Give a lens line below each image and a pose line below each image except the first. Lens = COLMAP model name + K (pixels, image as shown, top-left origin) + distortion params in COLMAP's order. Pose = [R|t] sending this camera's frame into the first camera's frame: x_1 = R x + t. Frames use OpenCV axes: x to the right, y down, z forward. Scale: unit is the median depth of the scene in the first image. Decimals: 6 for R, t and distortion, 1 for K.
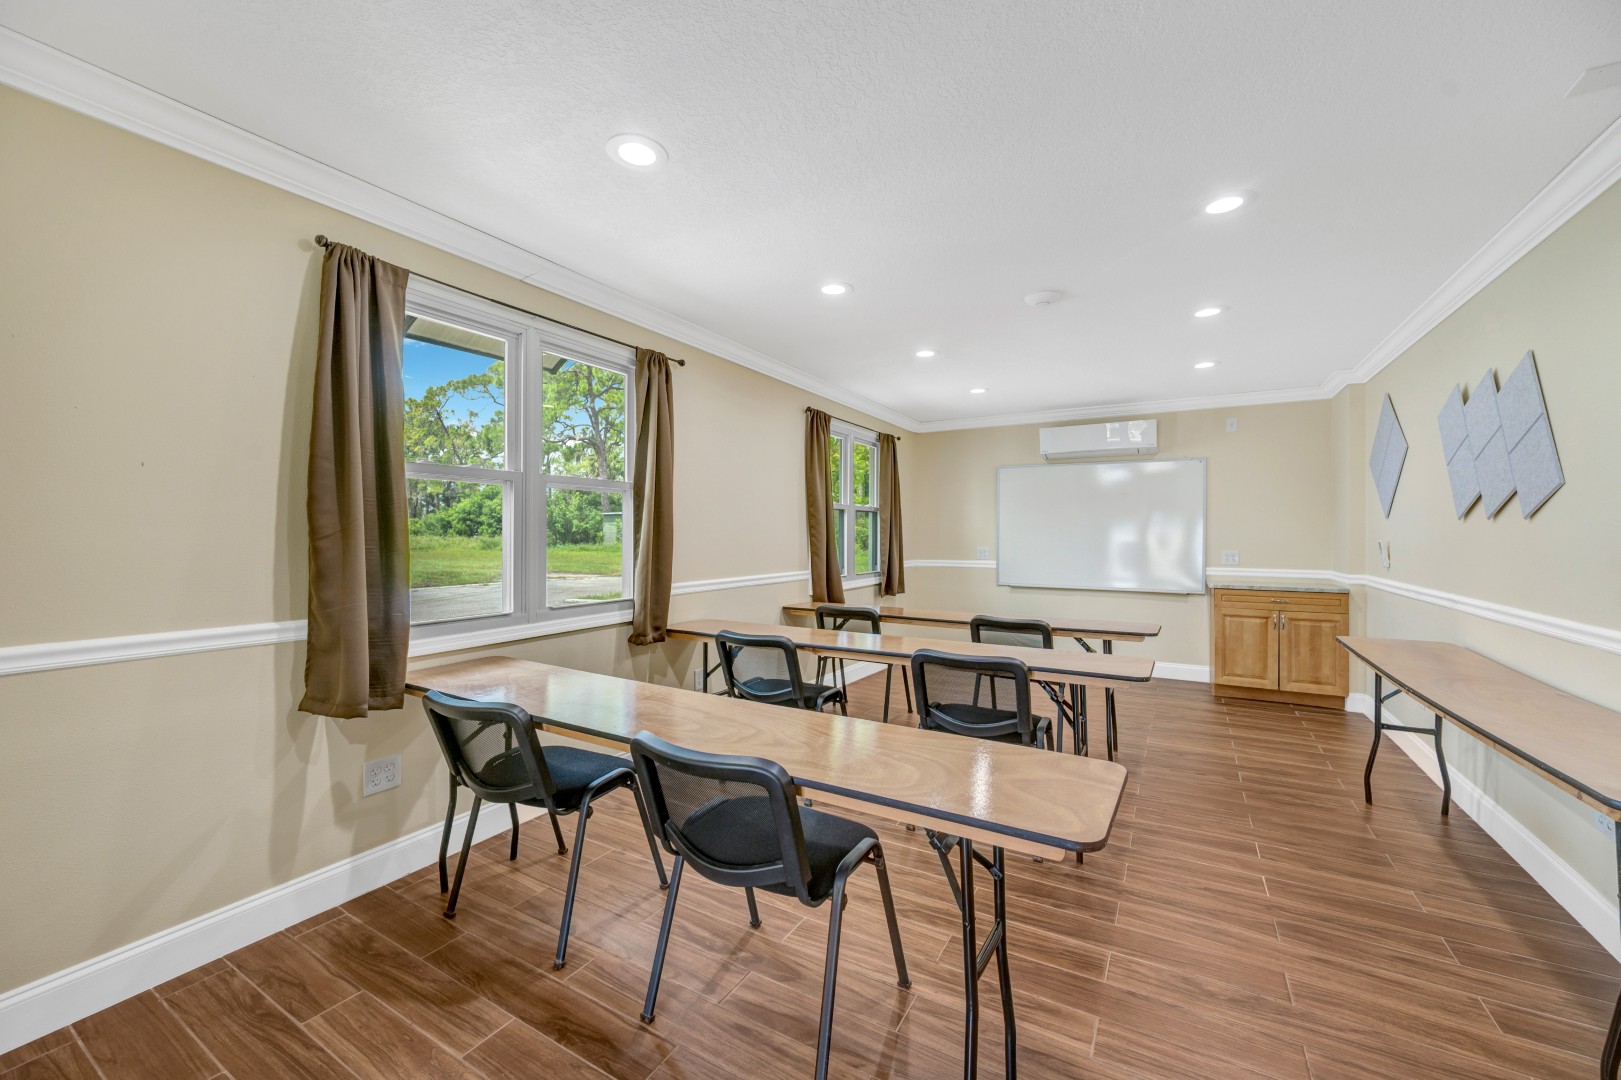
lens RADIAL K [[635.3, 0, 813.3], [0, 635.3, 534.6], [0, 0, 1]] dist [-0.000099, -0.000085]
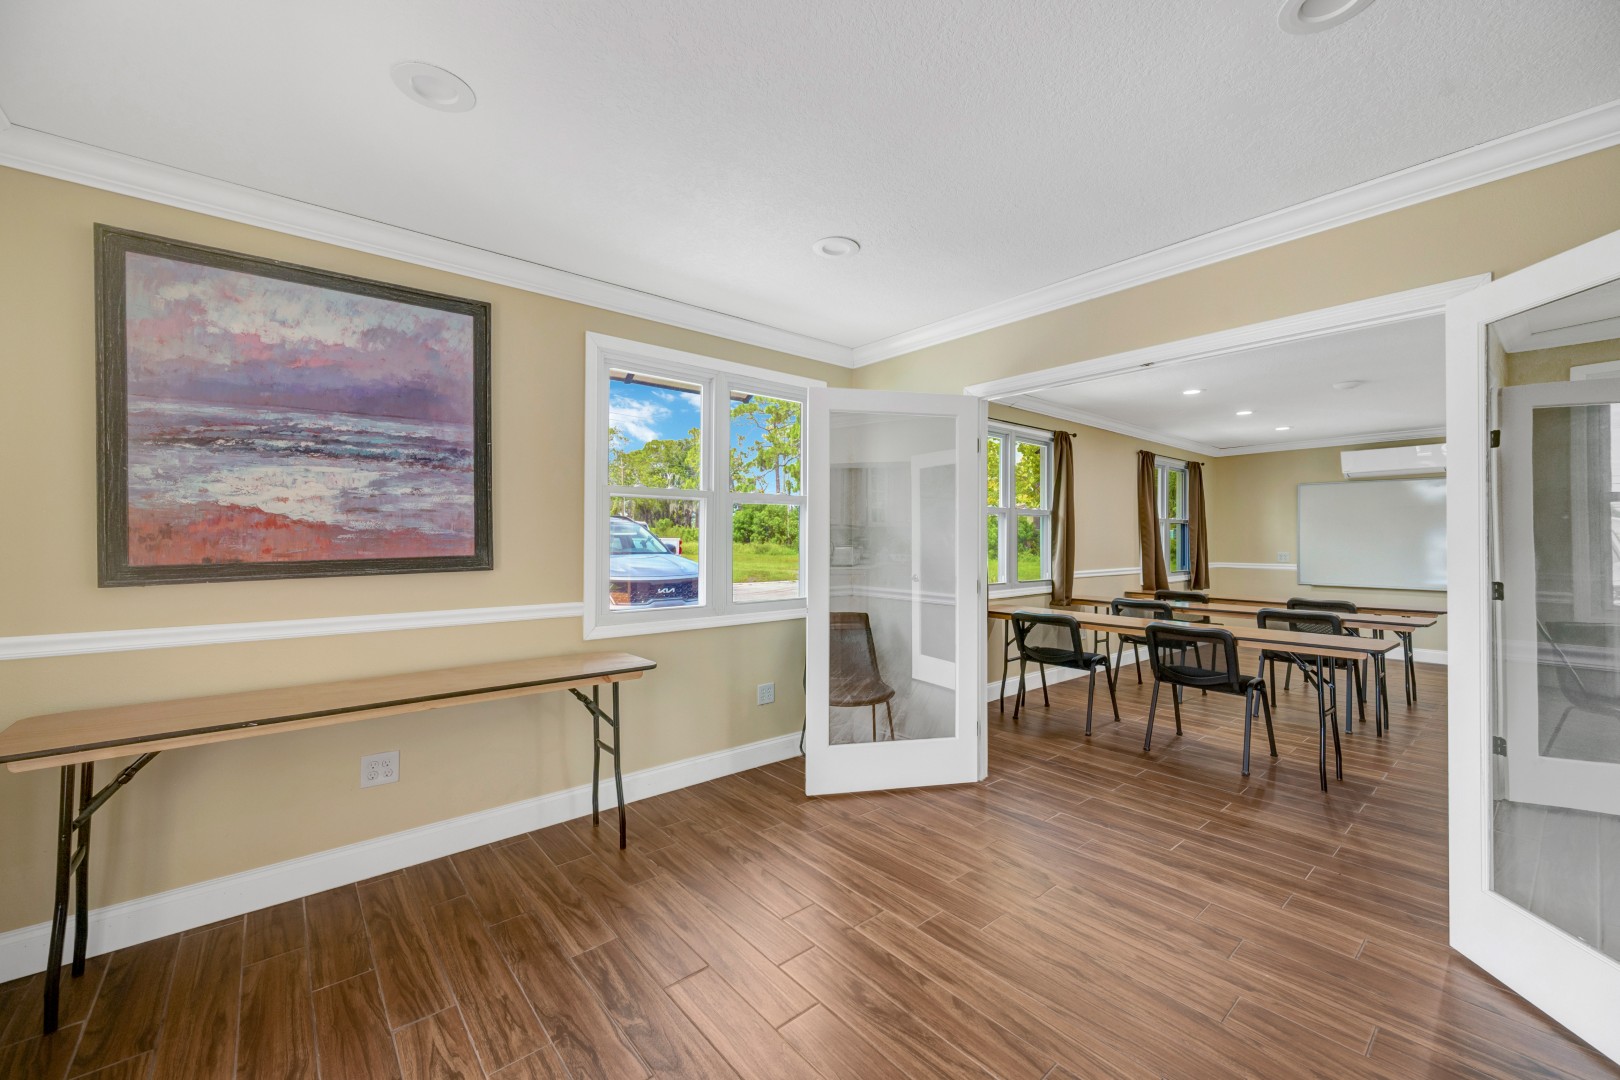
lens RADIAL K [[639.6, 0, 810.0], [0, 639.6, 540.0], [0, 0, 1]] dist [0.001491, 0.000151]
pose [[0.942284, -0.000137, -0.334813, -0.185680], [-0.000572, 0.999998, -0.002019, 0.000019], [0.334813, 0.002094, 0.942282, -0.474028]]
